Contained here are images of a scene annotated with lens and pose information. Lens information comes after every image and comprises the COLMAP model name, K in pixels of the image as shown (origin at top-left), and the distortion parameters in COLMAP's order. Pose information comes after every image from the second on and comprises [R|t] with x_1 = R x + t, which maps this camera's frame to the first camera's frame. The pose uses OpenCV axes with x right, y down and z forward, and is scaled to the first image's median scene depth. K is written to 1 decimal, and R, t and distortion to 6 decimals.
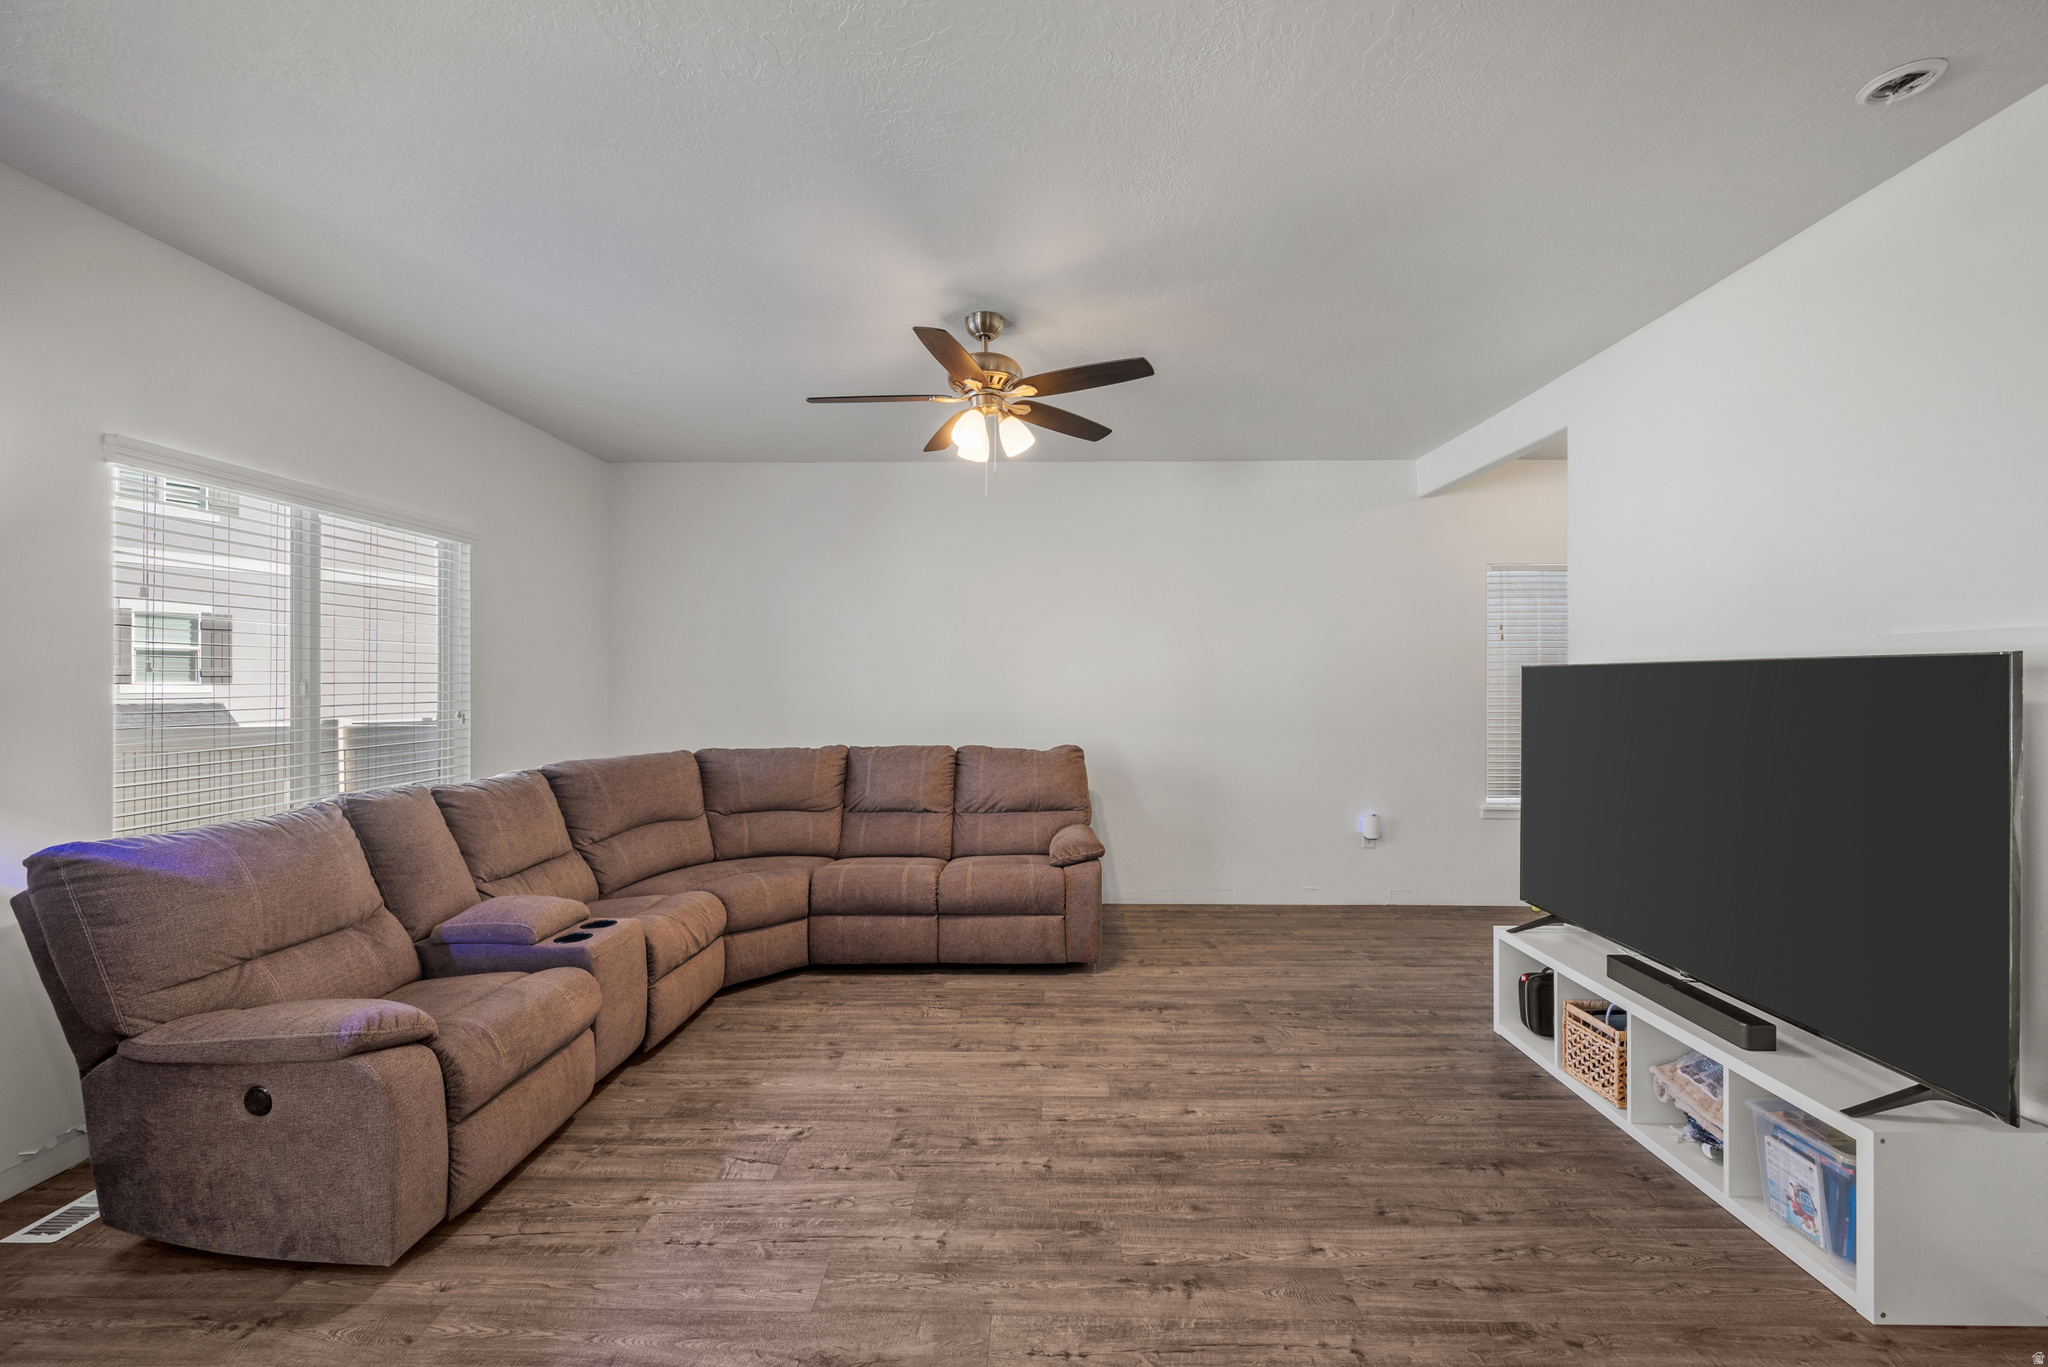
lens RADIAL K [[808.0, 0, 1036.1], [0, 808.0, 688.9], [0, 0, 1]] dist [0.001960, 0.000576]
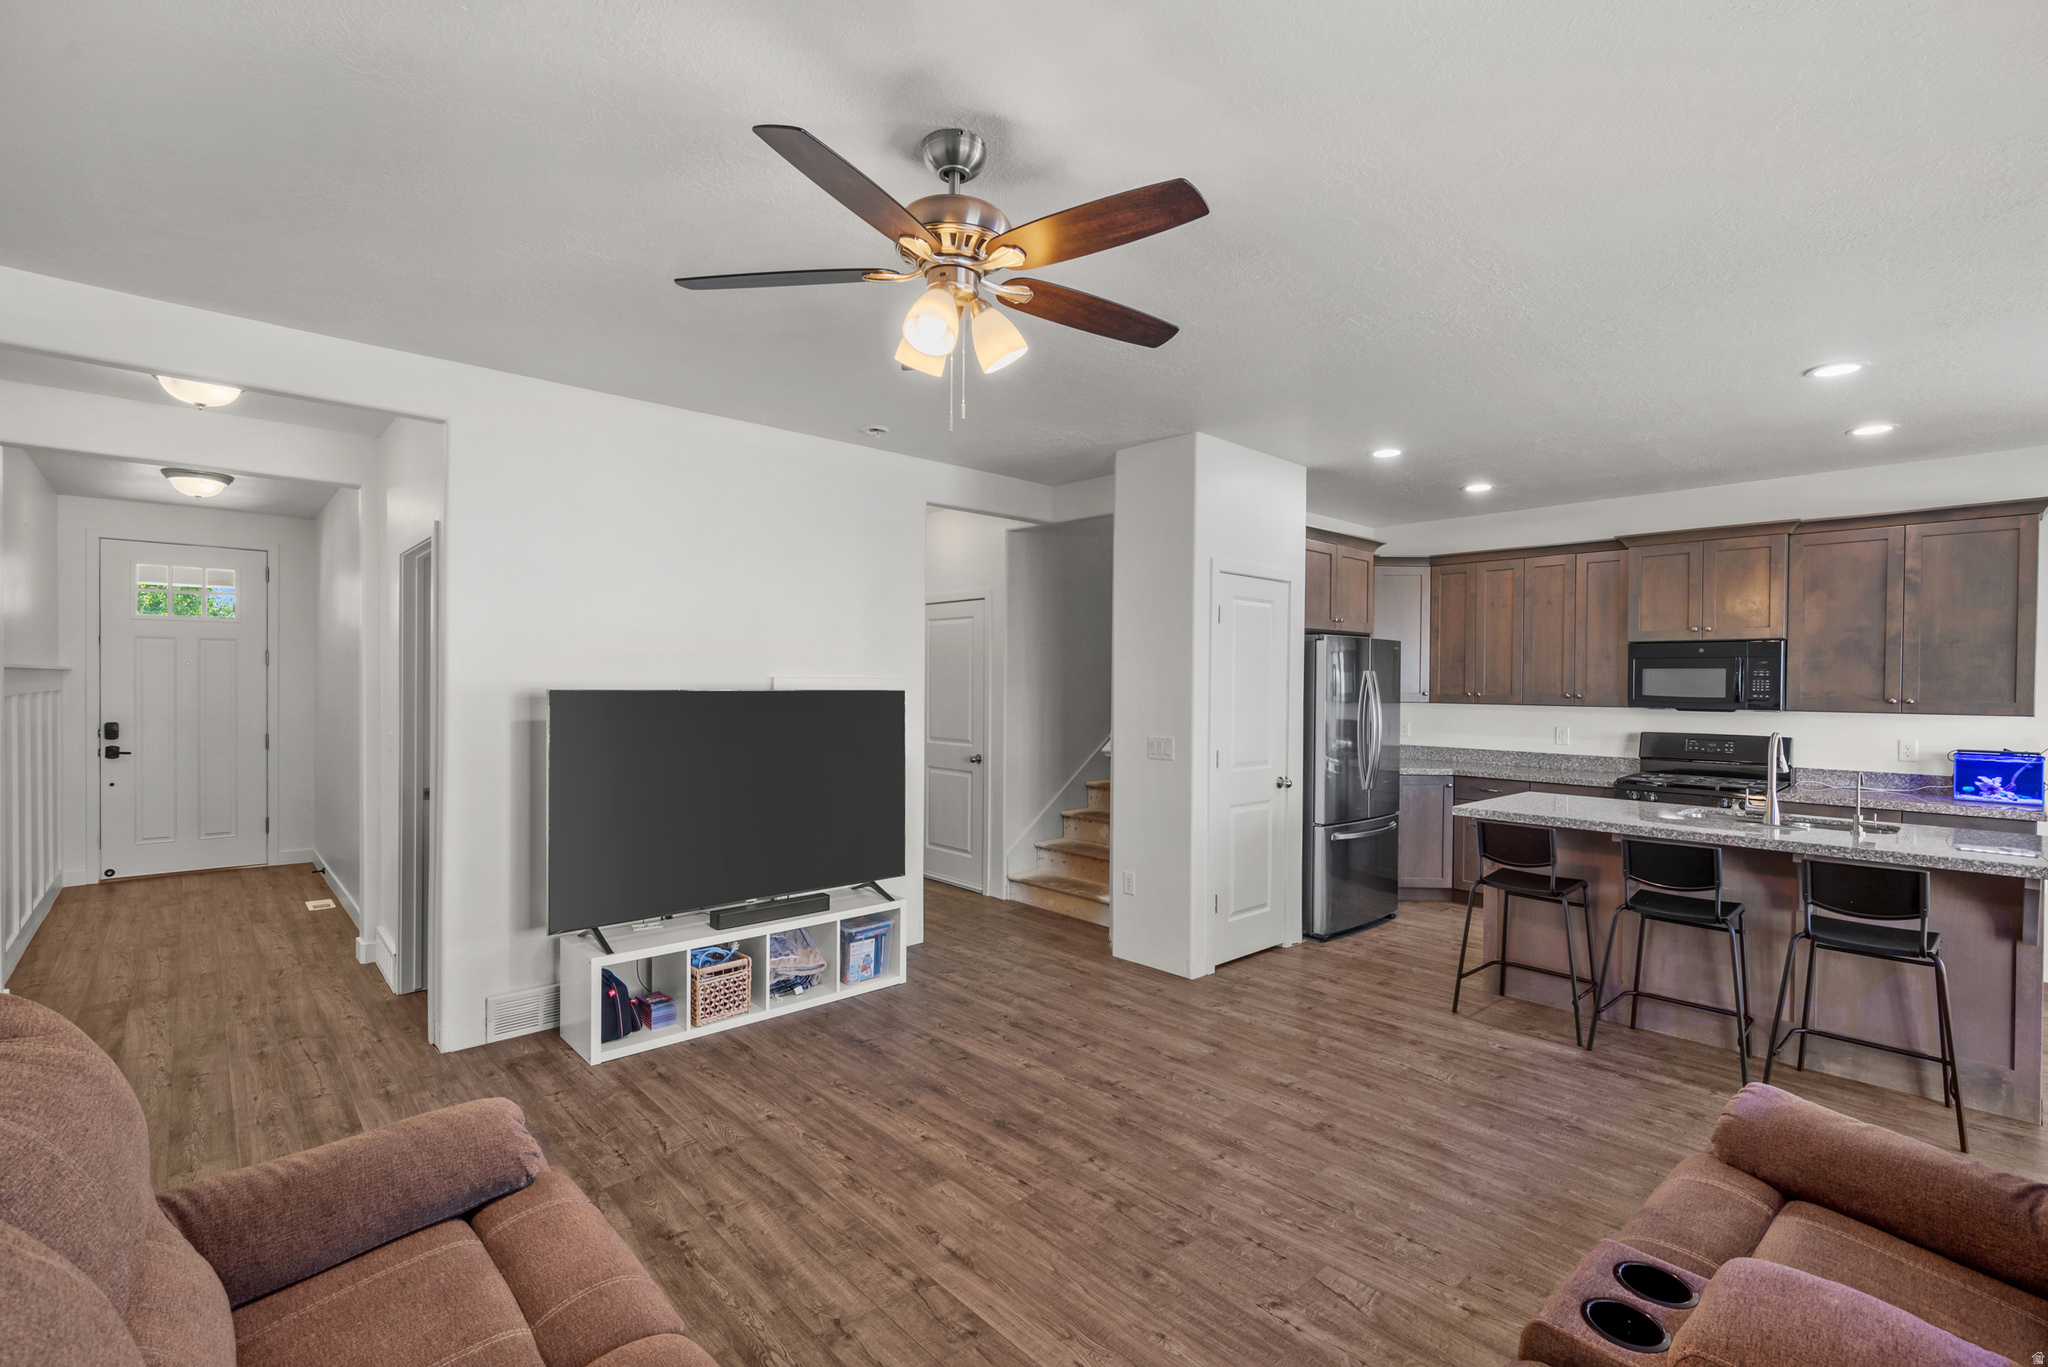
lens RADIAL K [[913.5, 0, 1029.3], [0, 913.5, 686.9], [0, 0, 1]] dist [0.001921, 0.000135]
pose [[-0.684303, -0.008341, 0.729150, -0.801482], [-0.000425, 0.999939, 0.011040, -0.061270], [-0.729198, 0.007244, -0.684264, 1.847648]]
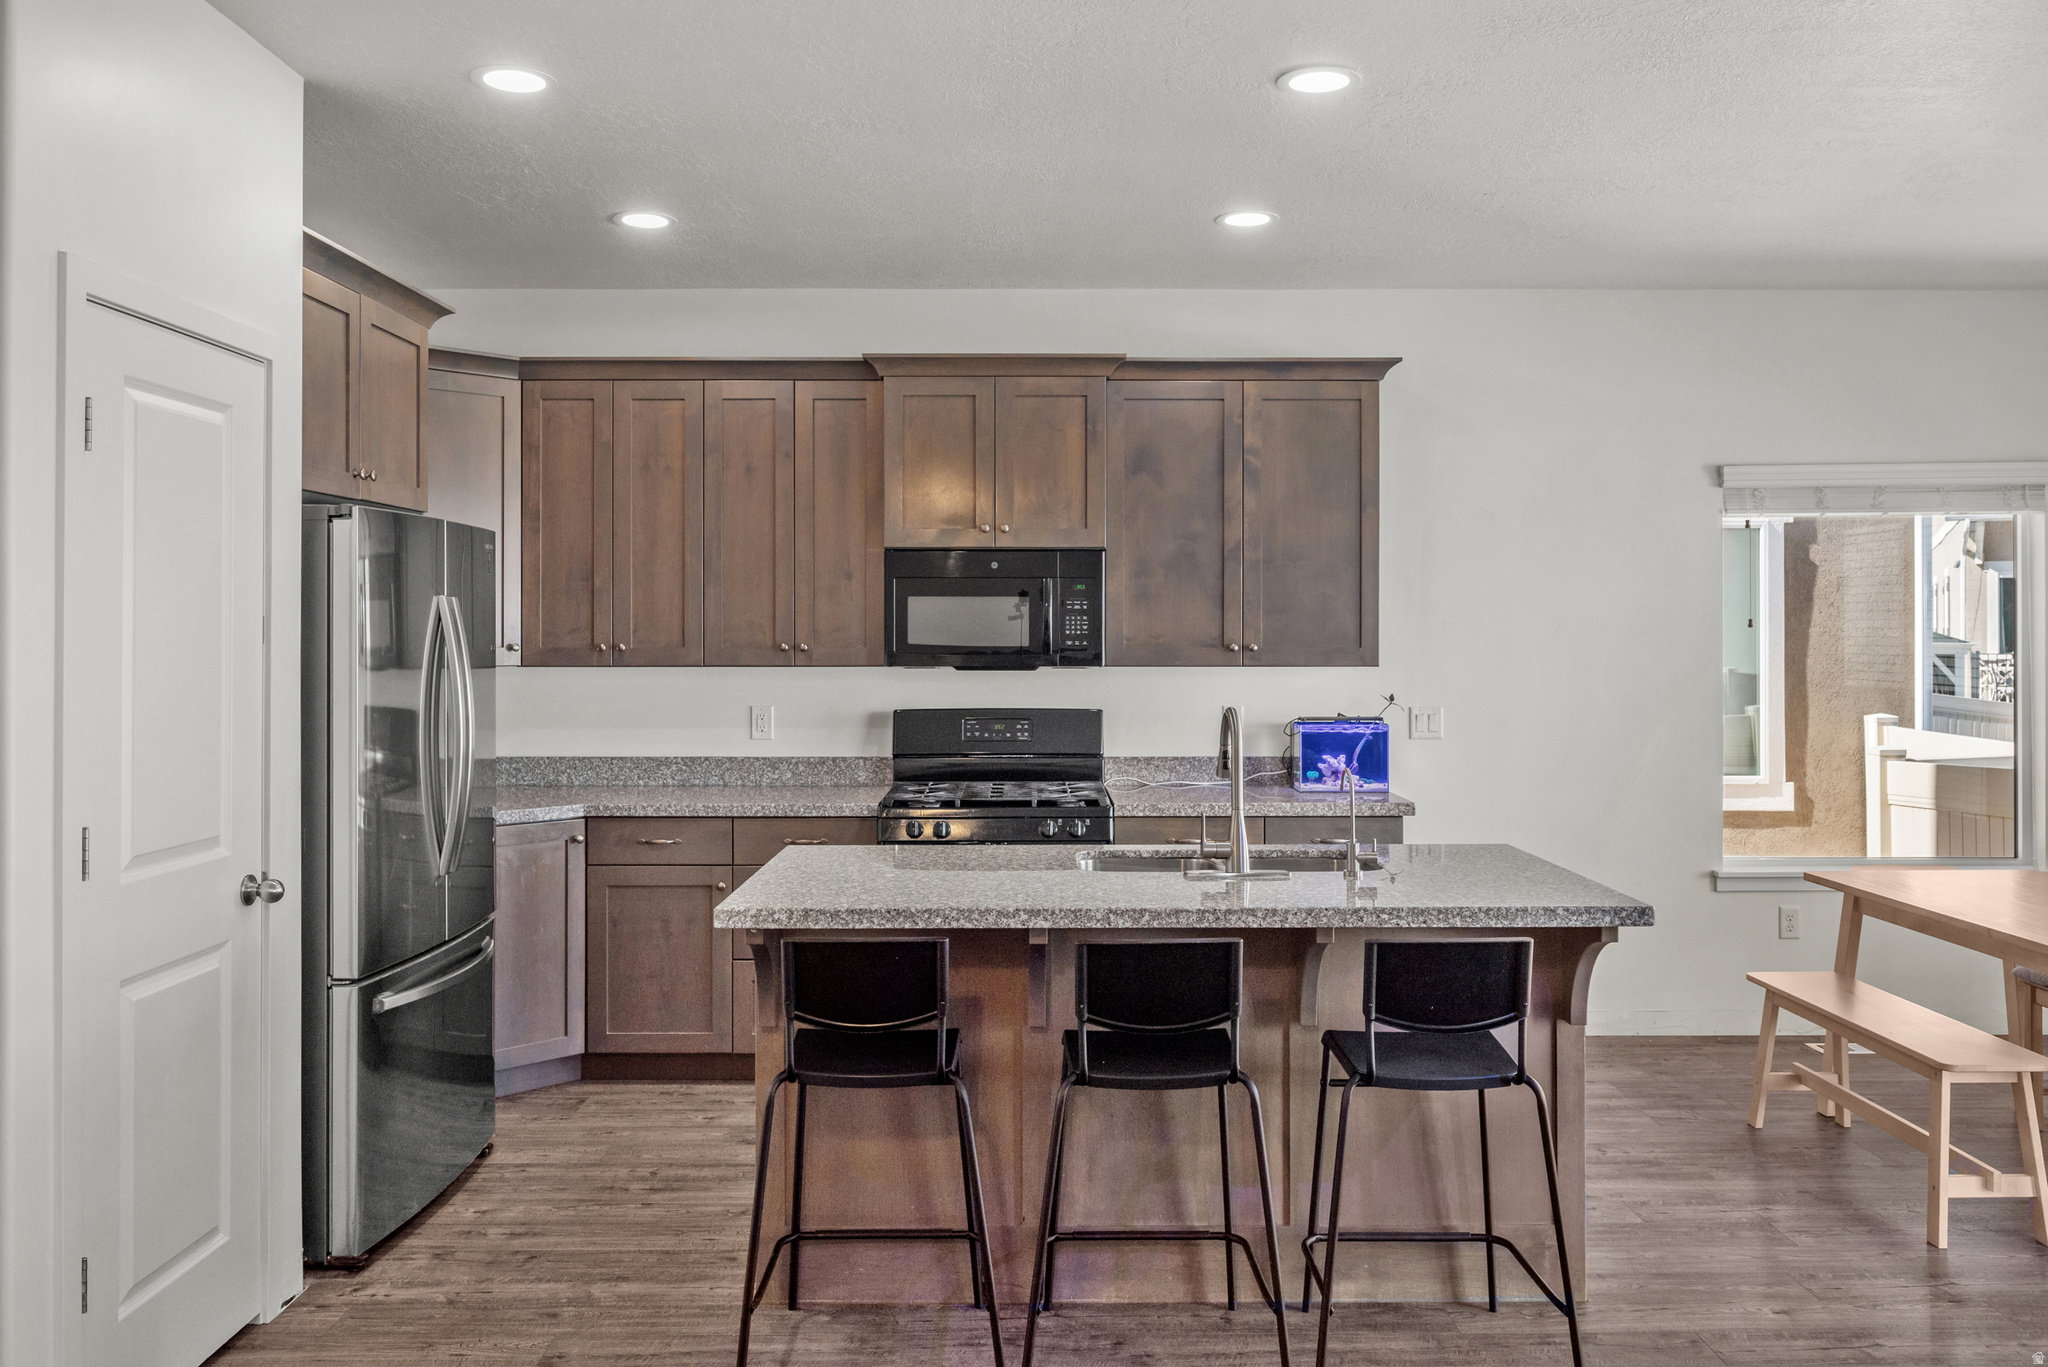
lens RADIAL K [[1577.8, 0, 1013.7], [0, 1577.8, 610.7], [0, 0, 1]] dist [-0.005409, 0.004178]
pose [[-0.999878, 0.001084, -0.015579, -0.339118], [0.001107, 0.999998, -0.001484, -0.058829], [0.015577, -0.001501, -0.999878, 1.401029]]
